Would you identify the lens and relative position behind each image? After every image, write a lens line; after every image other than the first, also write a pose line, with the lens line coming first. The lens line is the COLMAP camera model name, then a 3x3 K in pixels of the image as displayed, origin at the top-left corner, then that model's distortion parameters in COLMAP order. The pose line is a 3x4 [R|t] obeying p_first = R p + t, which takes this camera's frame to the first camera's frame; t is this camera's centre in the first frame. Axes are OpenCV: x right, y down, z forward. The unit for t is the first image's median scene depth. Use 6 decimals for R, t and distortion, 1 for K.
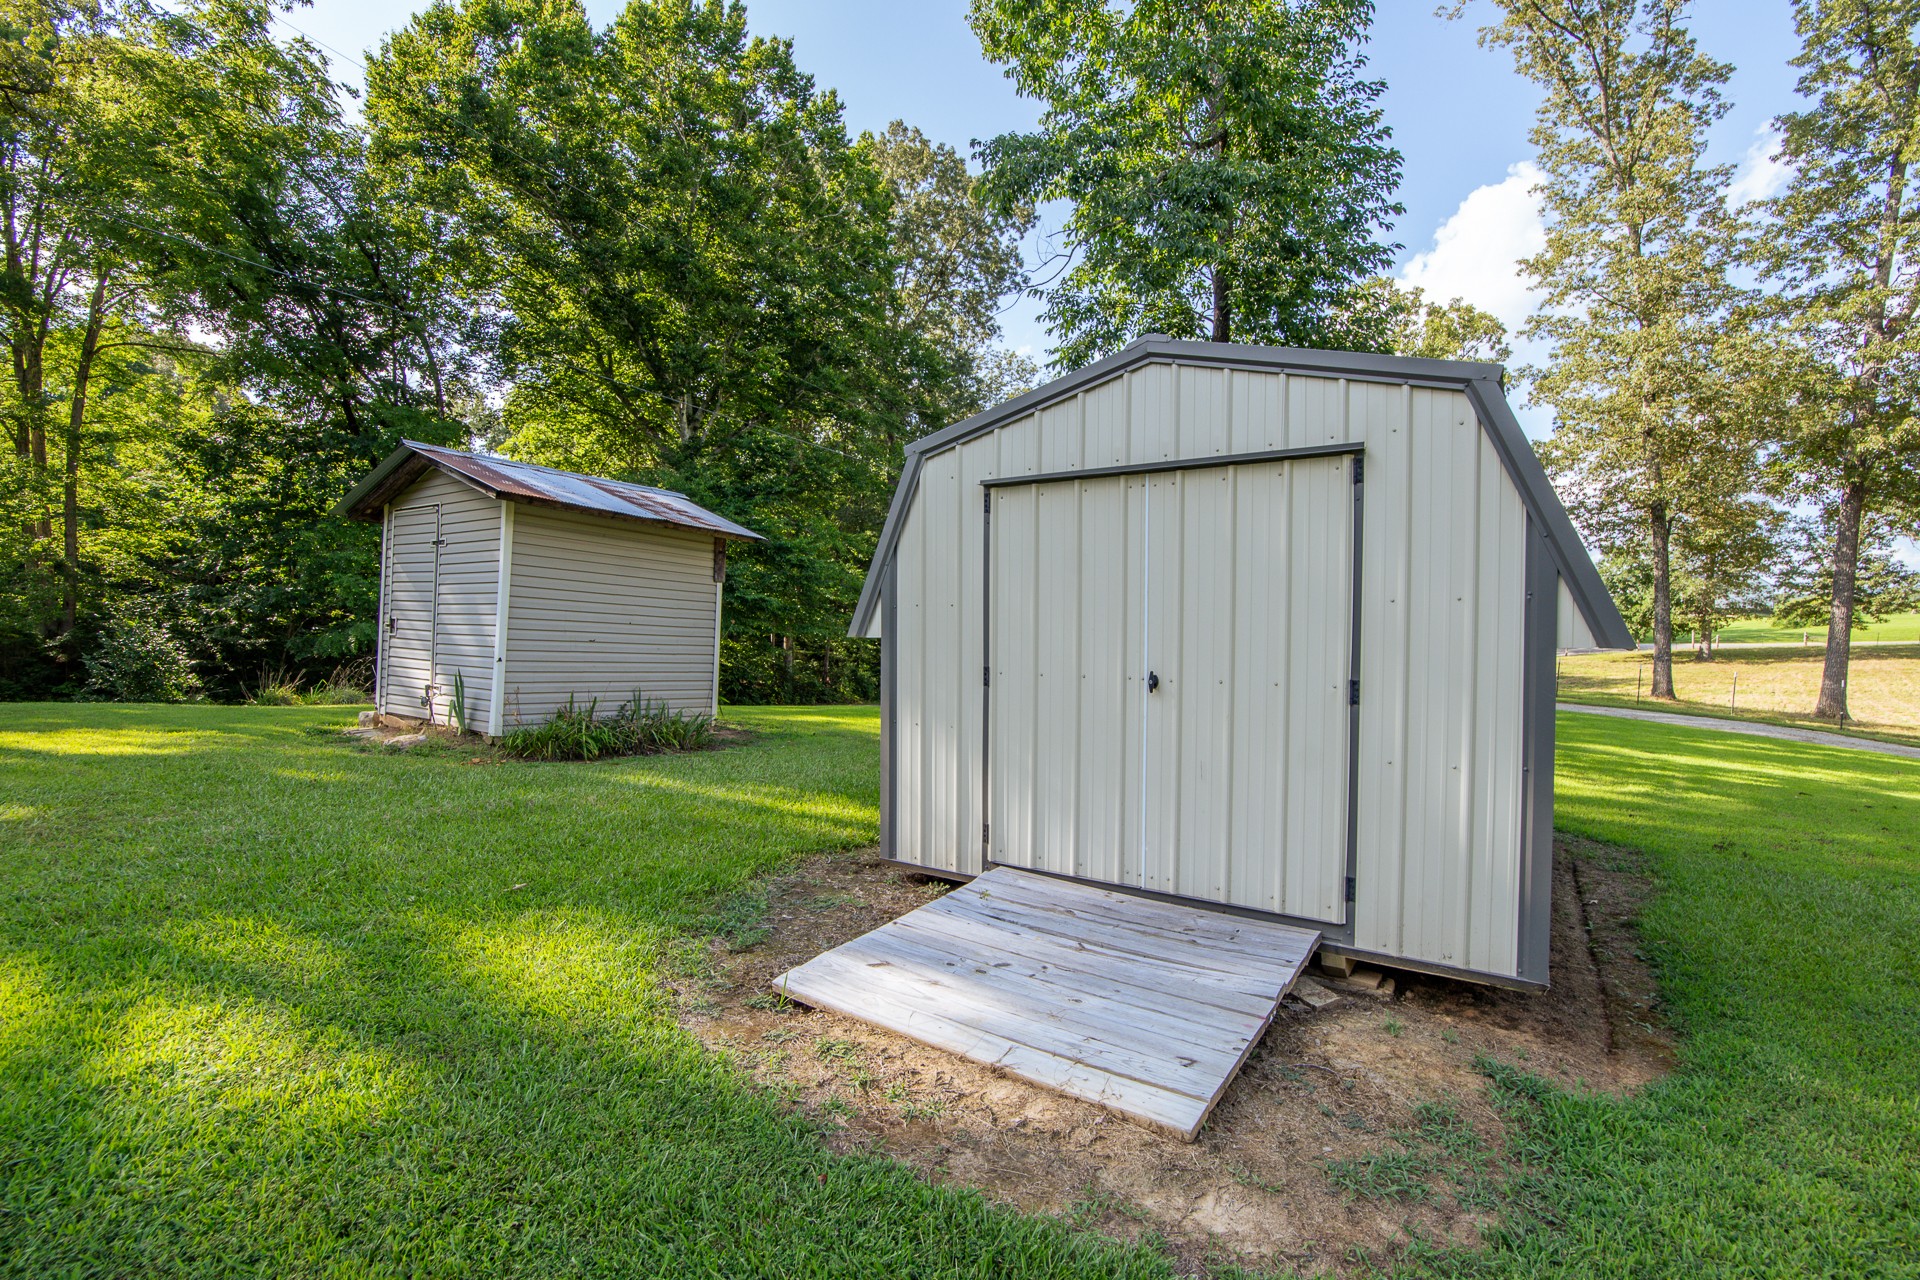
lens RADIAL K [[811.8, 0, 955.1], [0, 811.8, 636.3], [0, 0, 1]] dist [-0.023959, 0.002167]
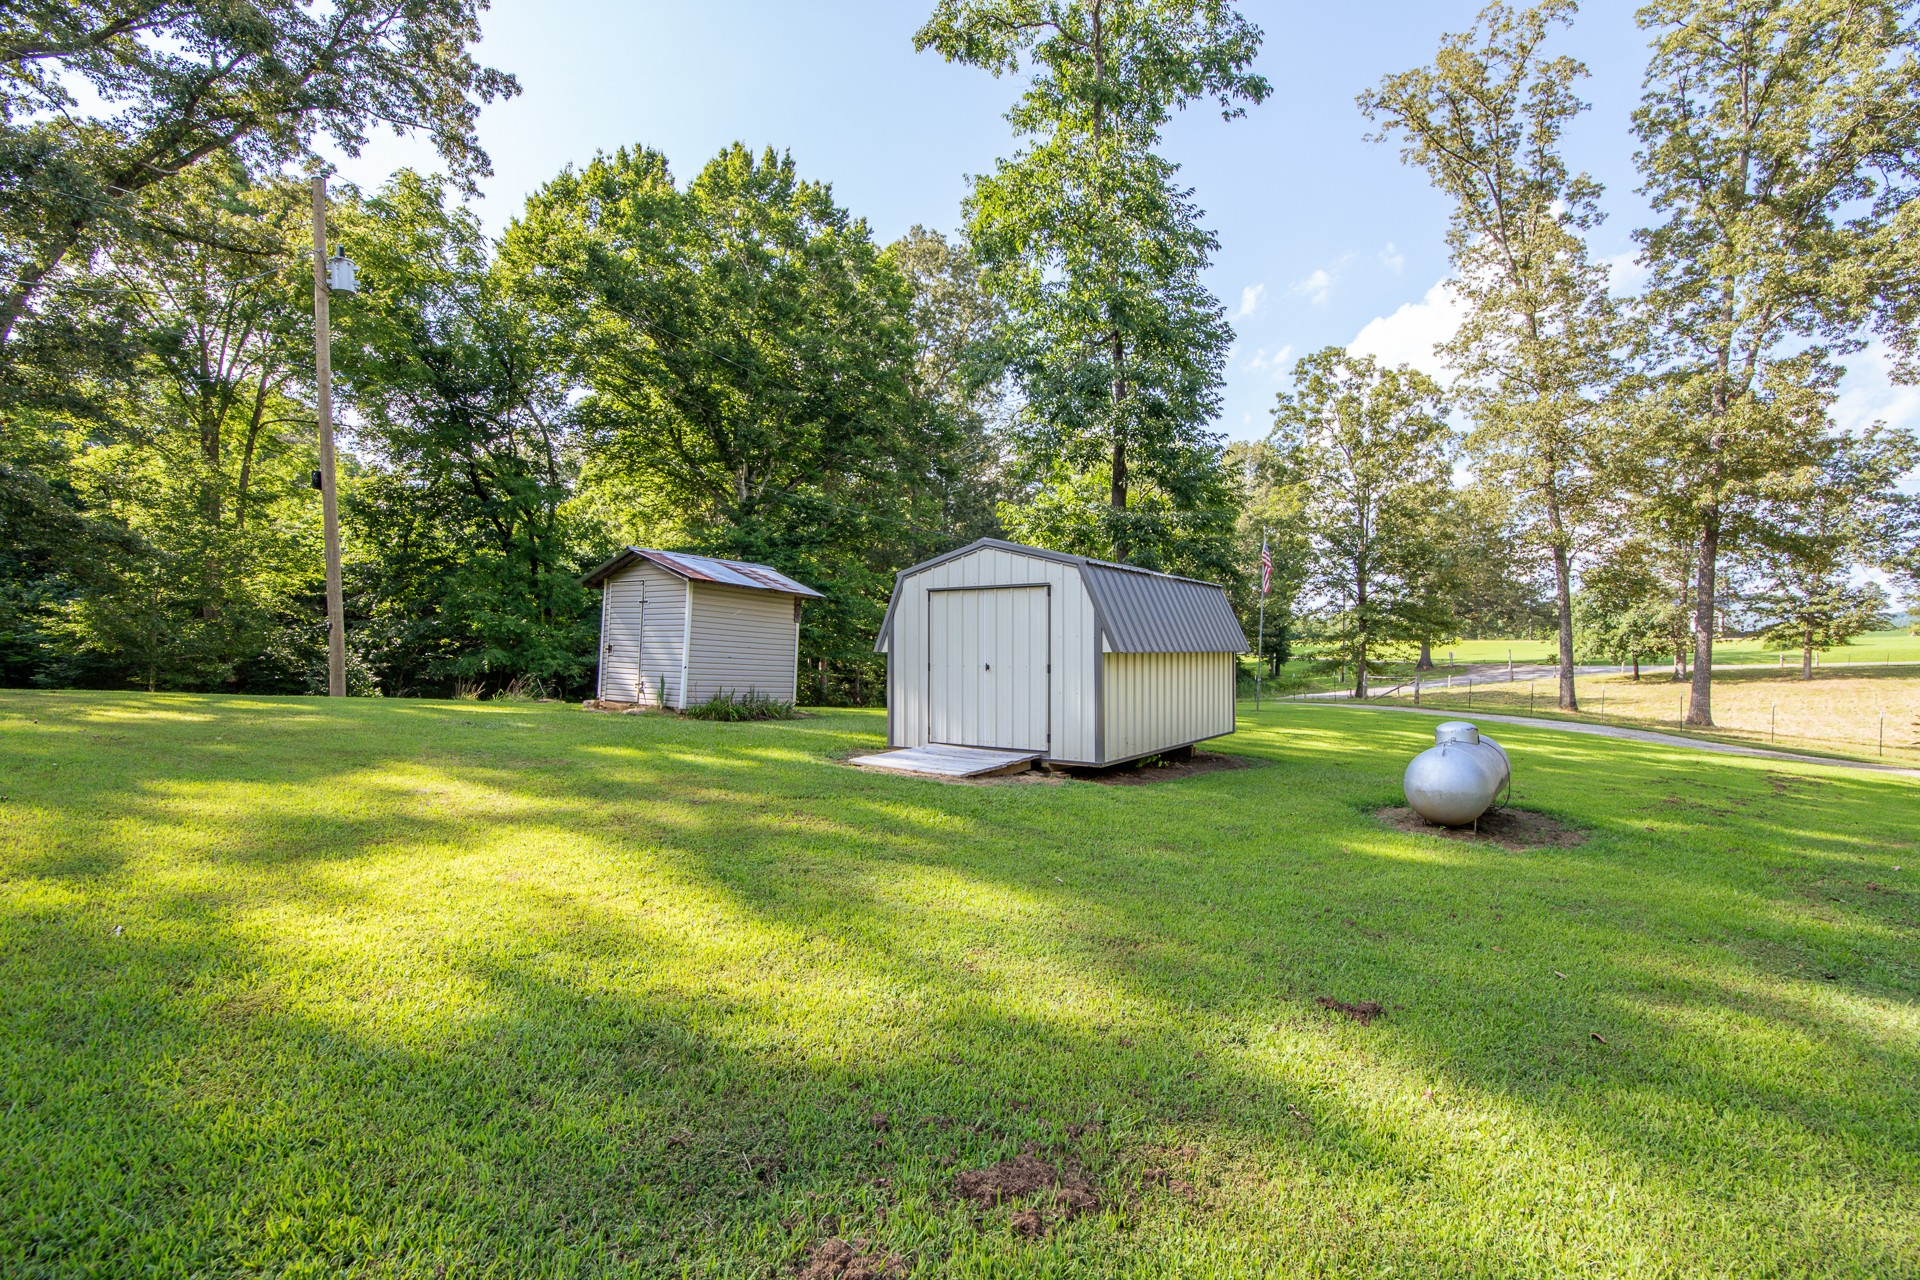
lens RADIAL K [[811.8, 0, 960.4], [0, 811.8, 635.2], [0, 0, 1]] dist [-0.023959, 0.002167]
pose [[0.999593, -0.003784, -0.028292, 0.030252], [0.002830, 0.999429, -0.033674, 0.005331], [0.028403, 0.033581, 0.999032, -0.218799]]
